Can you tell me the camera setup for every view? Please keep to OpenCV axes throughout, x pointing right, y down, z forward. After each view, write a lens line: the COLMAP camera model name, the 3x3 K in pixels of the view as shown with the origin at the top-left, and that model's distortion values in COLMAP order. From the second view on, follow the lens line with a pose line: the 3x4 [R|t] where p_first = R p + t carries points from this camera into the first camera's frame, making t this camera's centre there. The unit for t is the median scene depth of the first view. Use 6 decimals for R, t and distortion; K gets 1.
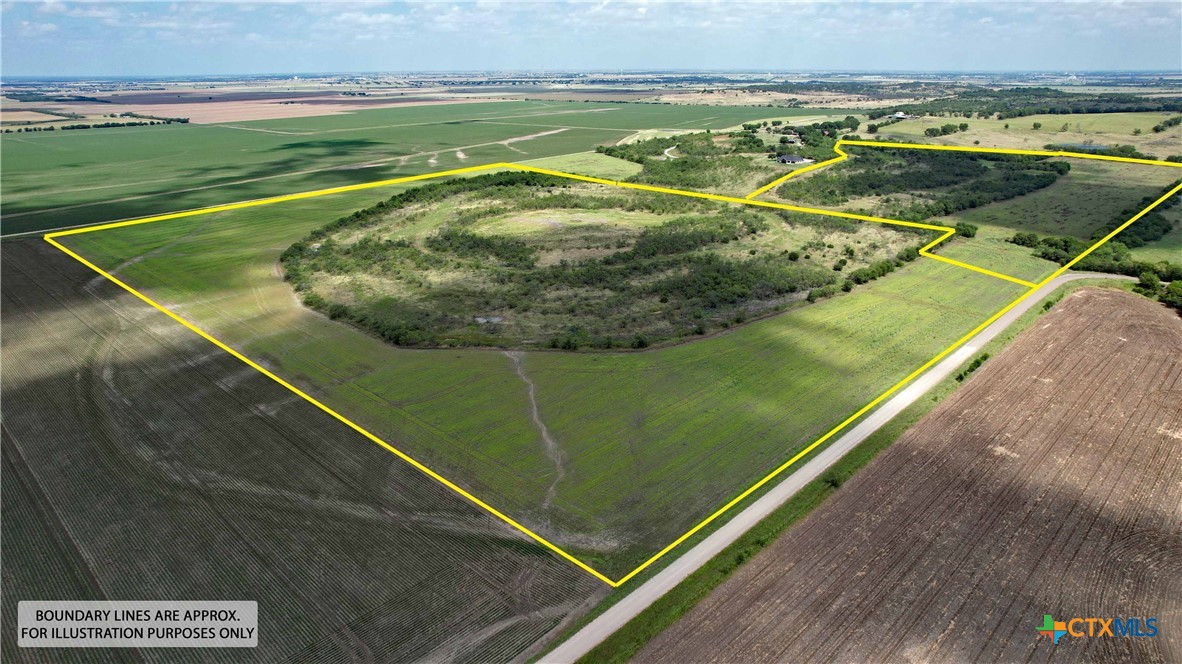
lens RADIAL K [[758.1, 0, 591.0], [0, 758.1, 332.0], [0, 0, 1]] dist [-0.069562, 0.074842]
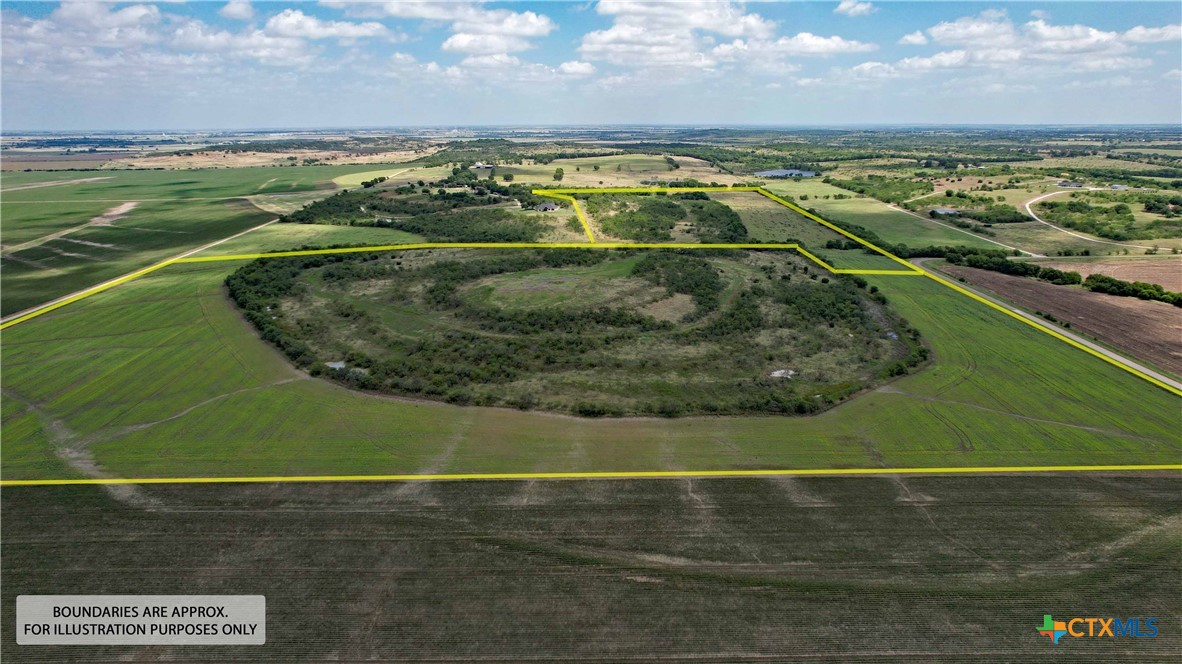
lens RADIAL K [[758.1, 0, 591.0], [0, 758.1, 332.0], [0, 0, 1]] dist [-0.069562, 0.074842]
pose [[0.710167, -0.187875, 0.678503, -0.874992], [0.236616, 0.971369, 0.021310, -0.134683], [-0.663080, 0.145411, 0.734289, 0.406627]]
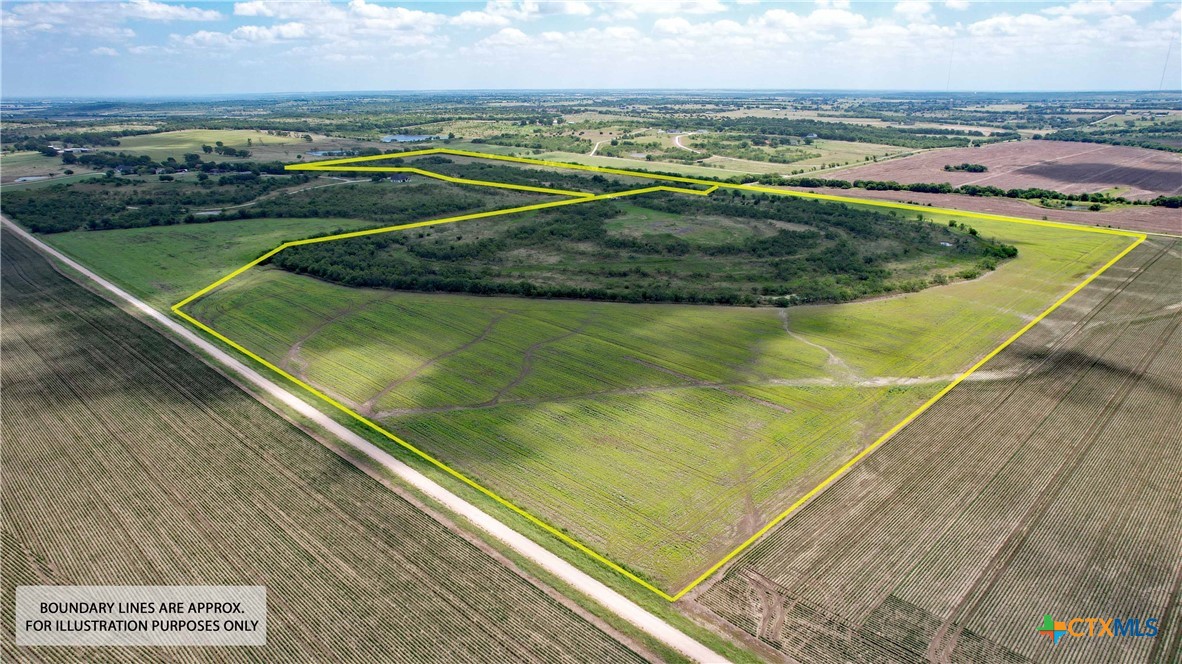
lens RADIAL K [[731.2, 0, 592.9], [0, 731.2, 368.2], [0, 0, 1]] dist [-0.046367, 0.000482]
pose [[-0.024529, -0.351317, 0.935935, -1.470942], [0.330425, 0.880750, 0.339263, -0.497101], [-0.943514, 0.317578, 0.094480, 1.487745]]
